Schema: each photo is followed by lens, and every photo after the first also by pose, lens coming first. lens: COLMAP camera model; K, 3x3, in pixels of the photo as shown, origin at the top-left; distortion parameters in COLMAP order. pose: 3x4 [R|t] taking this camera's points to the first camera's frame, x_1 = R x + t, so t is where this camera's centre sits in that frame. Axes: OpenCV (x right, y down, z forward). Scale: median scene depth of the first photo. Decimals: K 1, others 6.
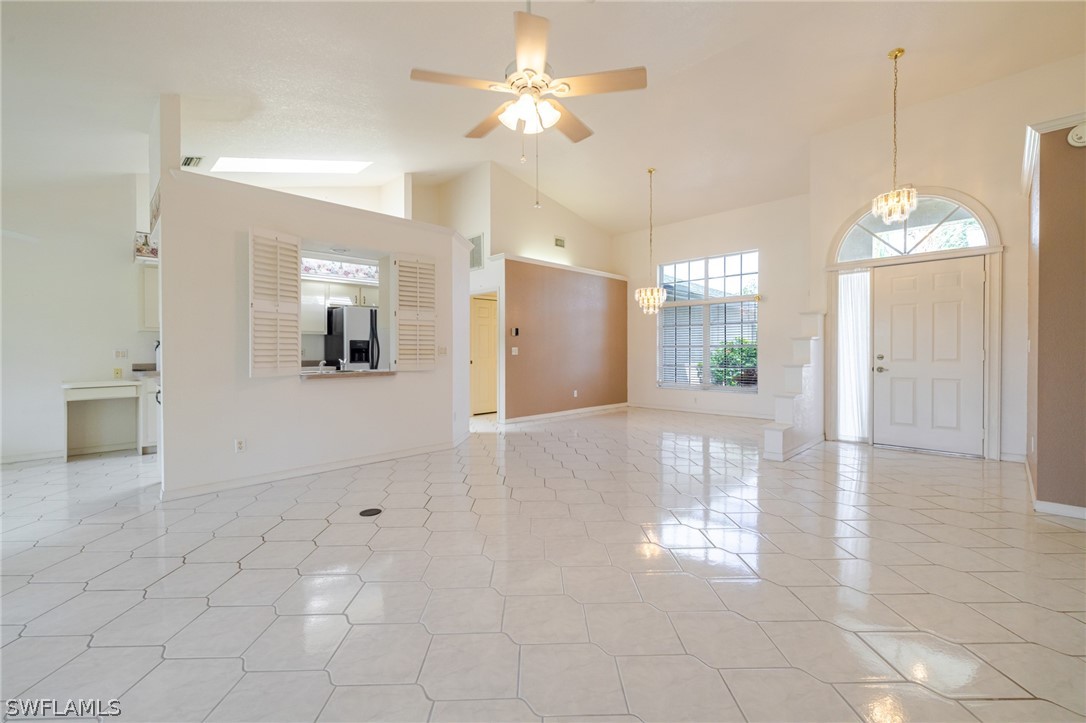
lens RADIAL K [[463.4, 0, 548.2], [0, 463.4, 352.3], [0, 0, 1]] dist [0.006782, -0.000817]
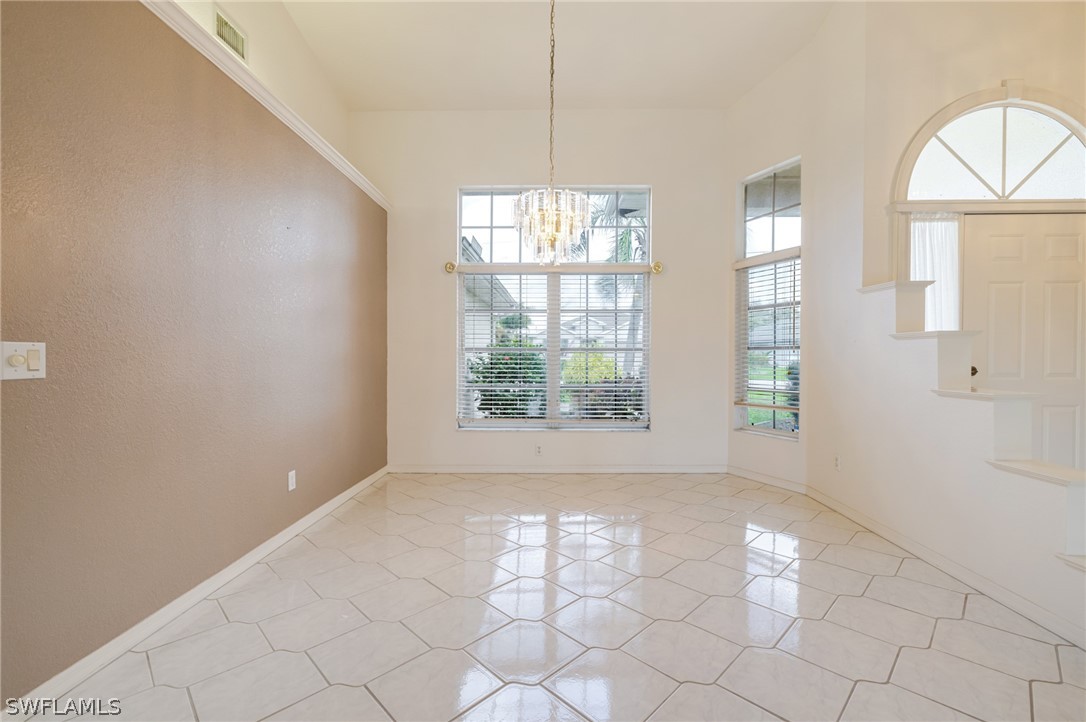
lens RADIAL K [[463.4, 0, 540.1], [0, 463.4, 360.9], [0, 0, 1]] dist [0.006782, -0.000817]
pose [[0.727229, -0.009297, 0.686331, -0.069867], [0.000802, 0.999919, 0.012695, -0.010219], [-0.686394, -0.008682, 0.727178, 0.905834]]
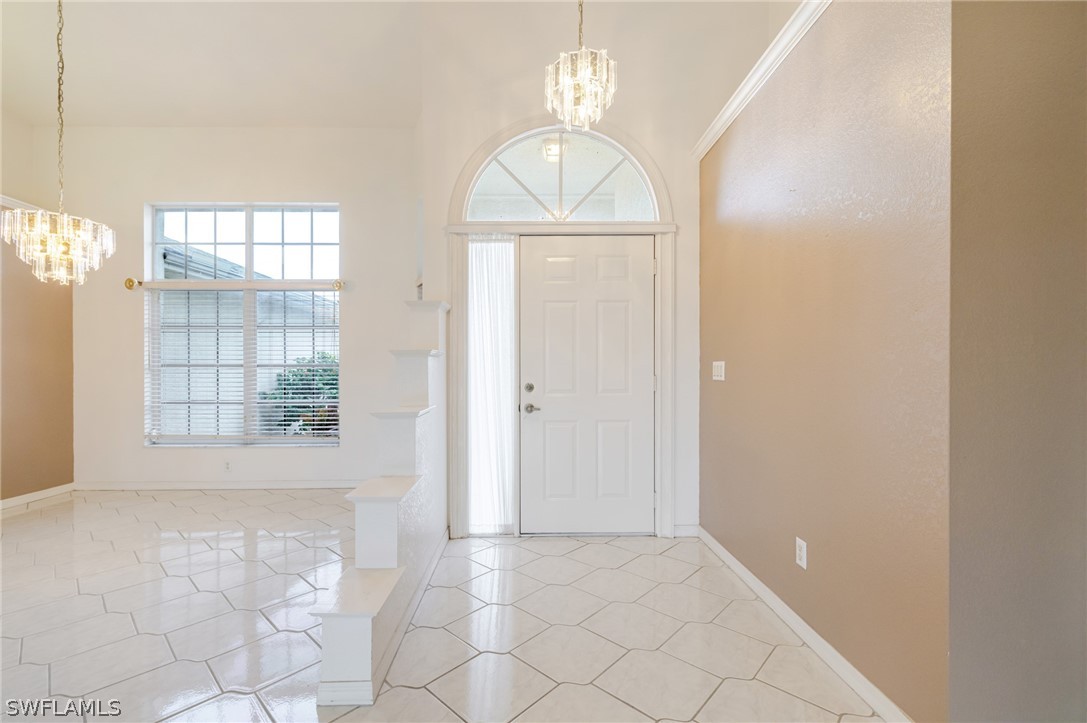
lens RADIAL K [[463.9, 0, 530.2], [0, 463.9, 377.3], [0, 0, 1]] dist [0.006782, -0.000817]
pose [[0.712320, -0.011297, 0.701764, 0.283129], [0.001736, 0.999896, 0.014333, -0.010847], [-0.701853, -0.008992, 0.712265, 0.548223]]
